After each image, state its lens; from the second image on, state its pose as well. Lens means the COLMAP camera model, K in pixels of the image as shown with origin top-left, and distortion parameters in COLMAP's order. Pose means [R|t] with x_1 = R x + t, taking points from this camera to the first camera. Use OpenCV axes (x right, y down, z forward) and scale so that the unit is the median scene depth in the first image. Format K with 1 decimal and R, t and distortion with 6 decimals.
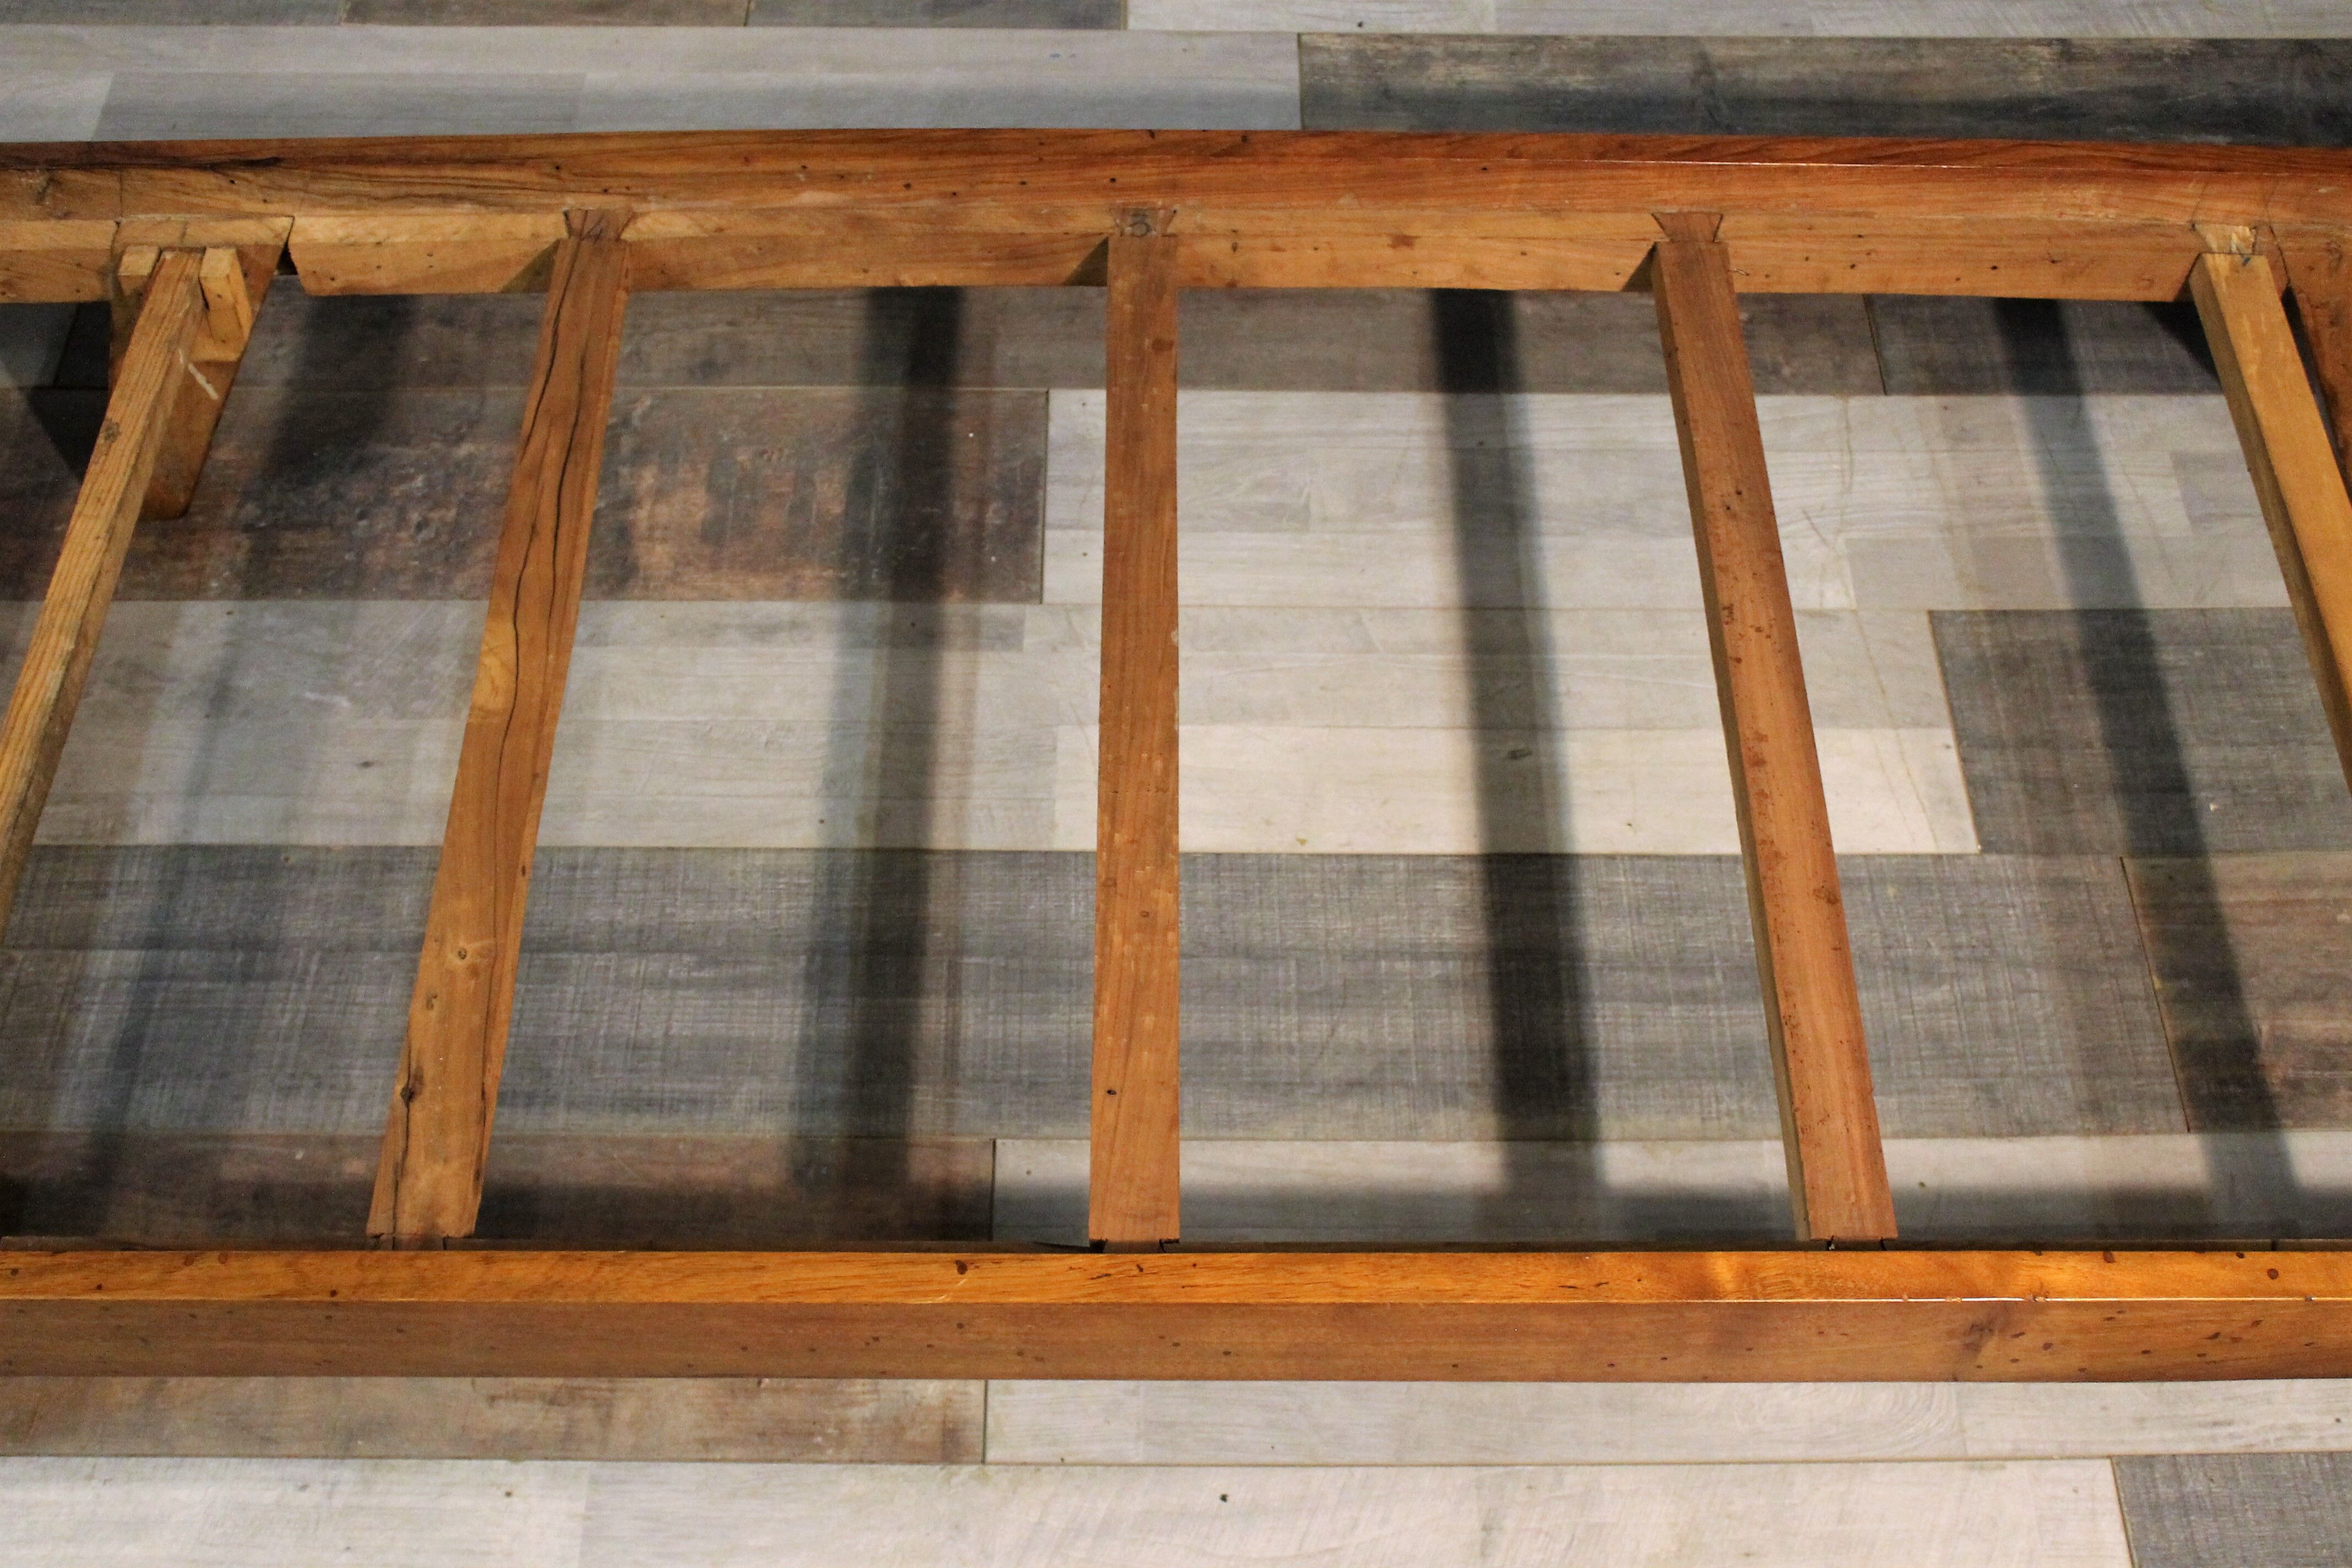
lens RADIAL K [[2601.7, 0, 1236.0], [0, 2601.7, 872.8], [0, 0, 1]] dist [-0.097062, 0.171718]
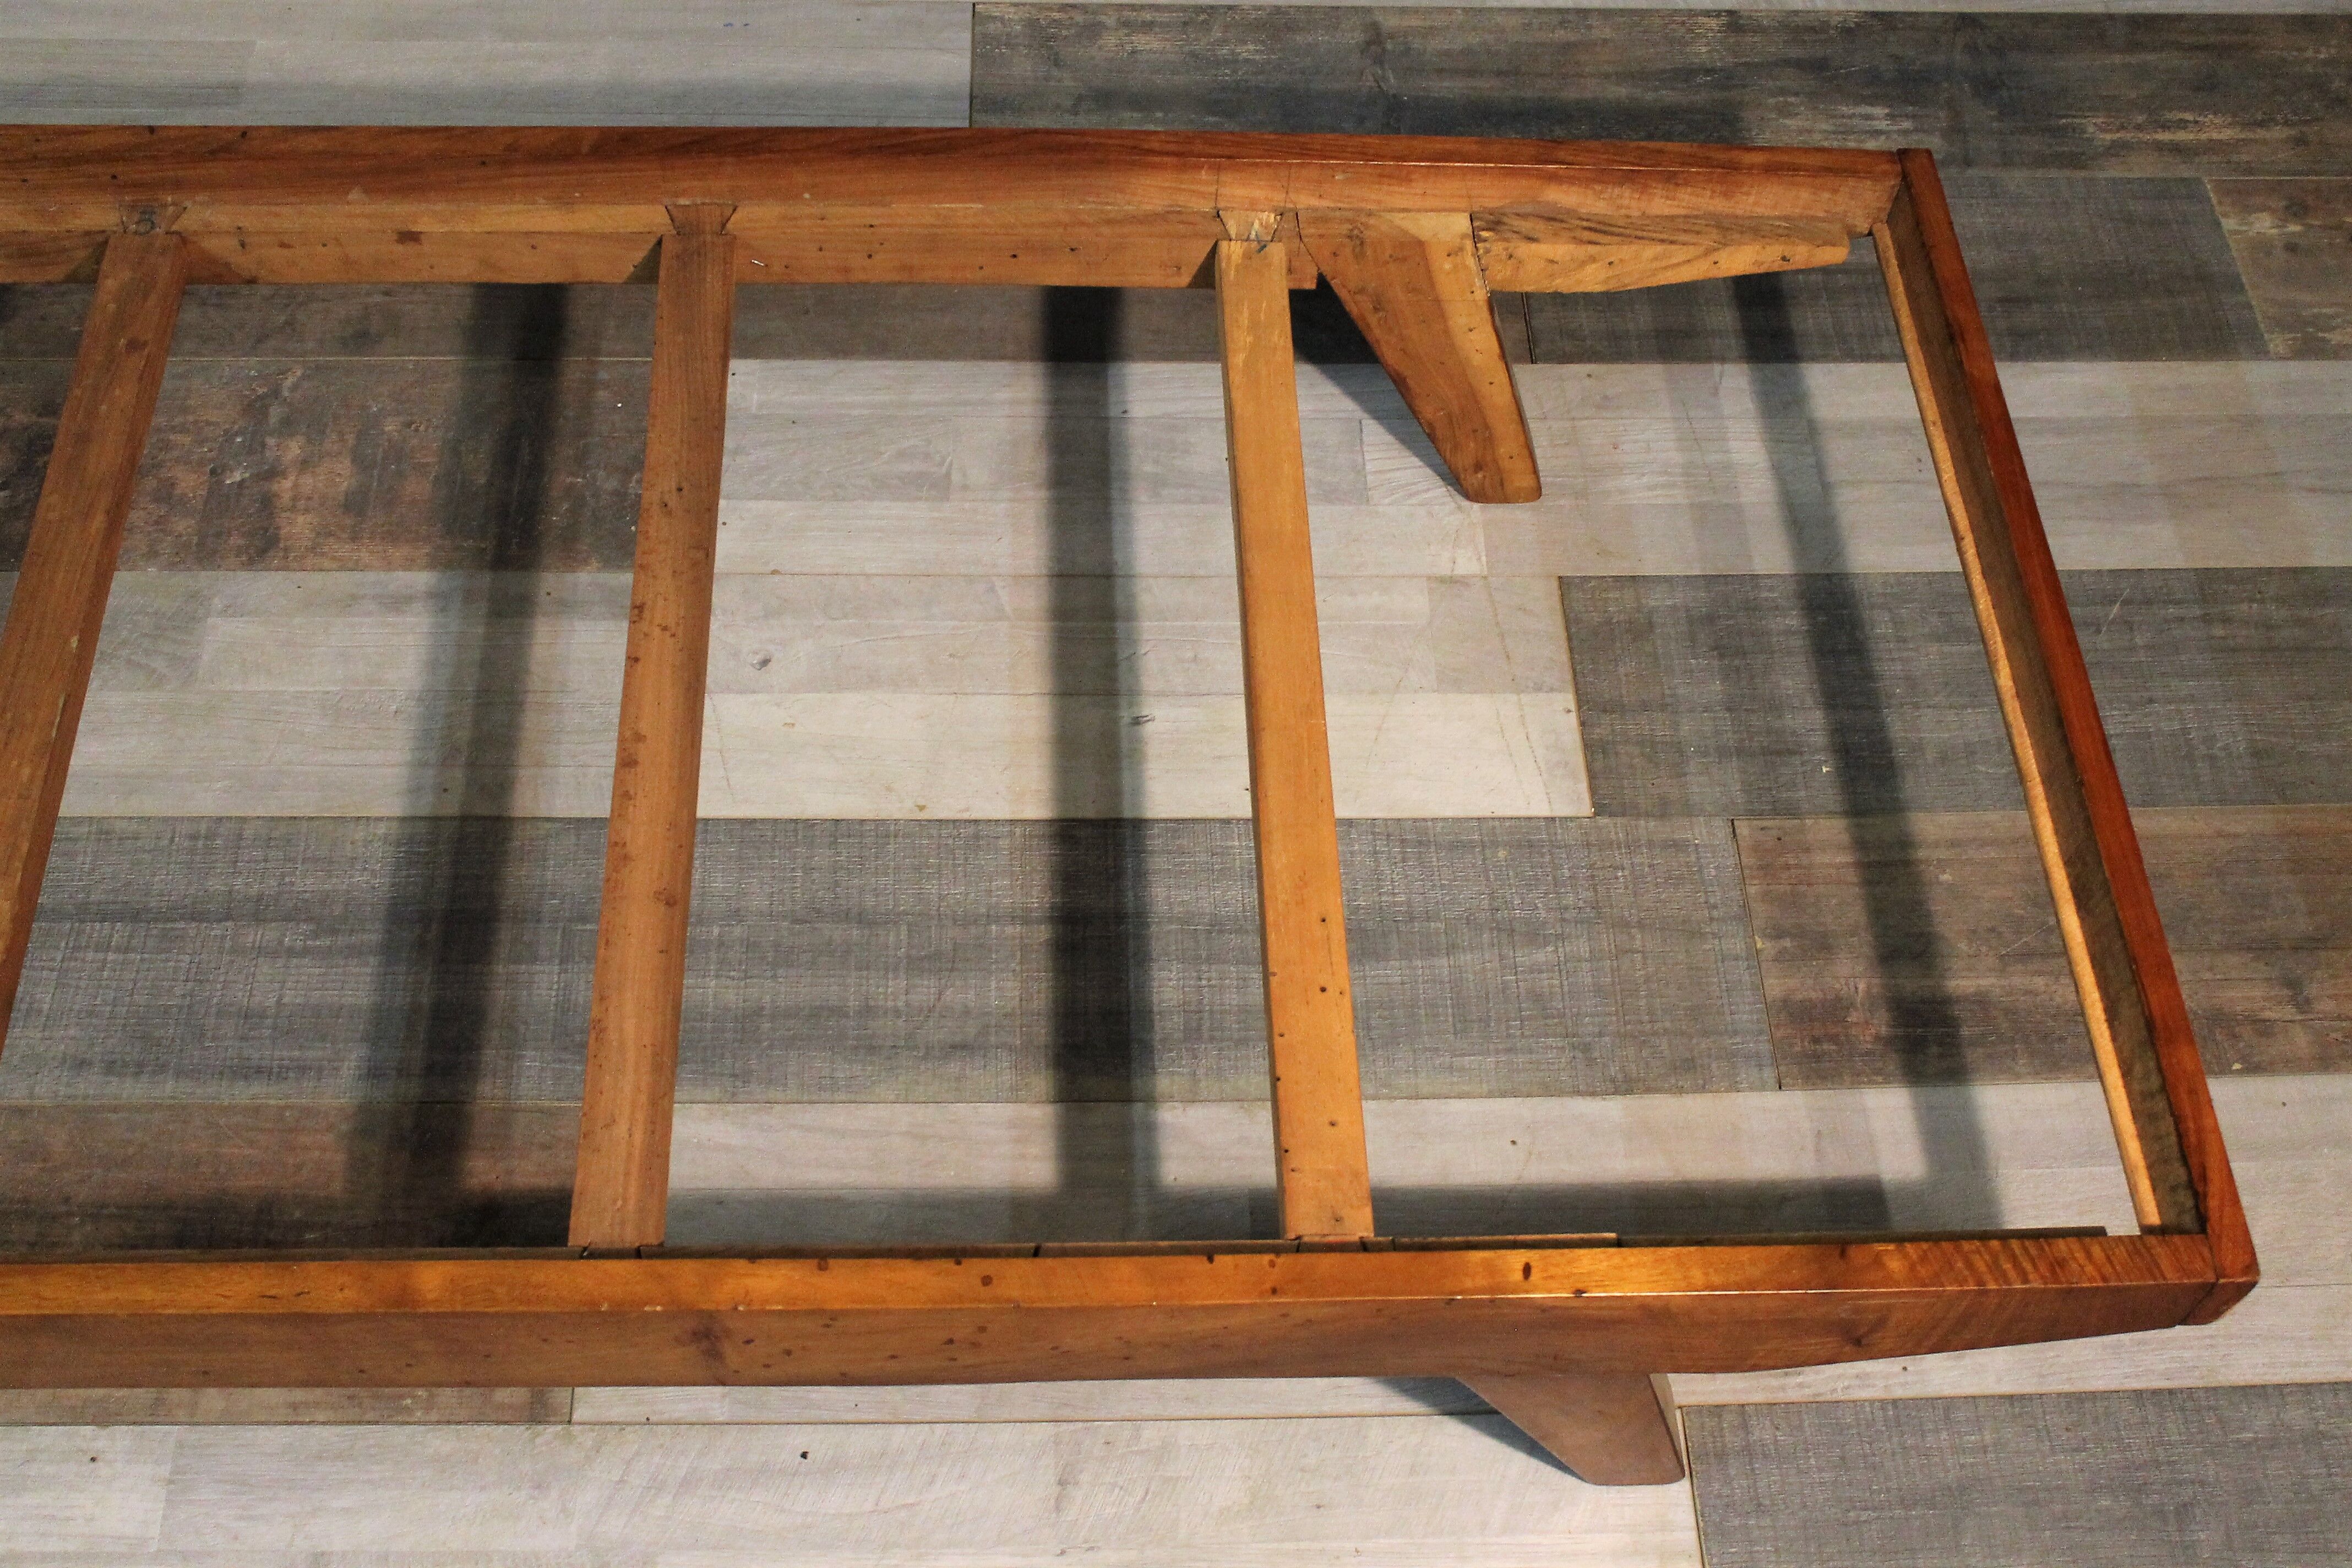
lens RADIAL K [[2601.7, 0, 1236.0], [0, 2601.7, 872.8], [0, 0, 1]] dist [-0.097062, 0.171718]
pose [[0.999352, -0.005605, 0.035563, 0.114892], [0.005095, 0.999883, 0.014413, -0.000675], [-0.035640, -0.014223, 0.999263, -0.014572]]
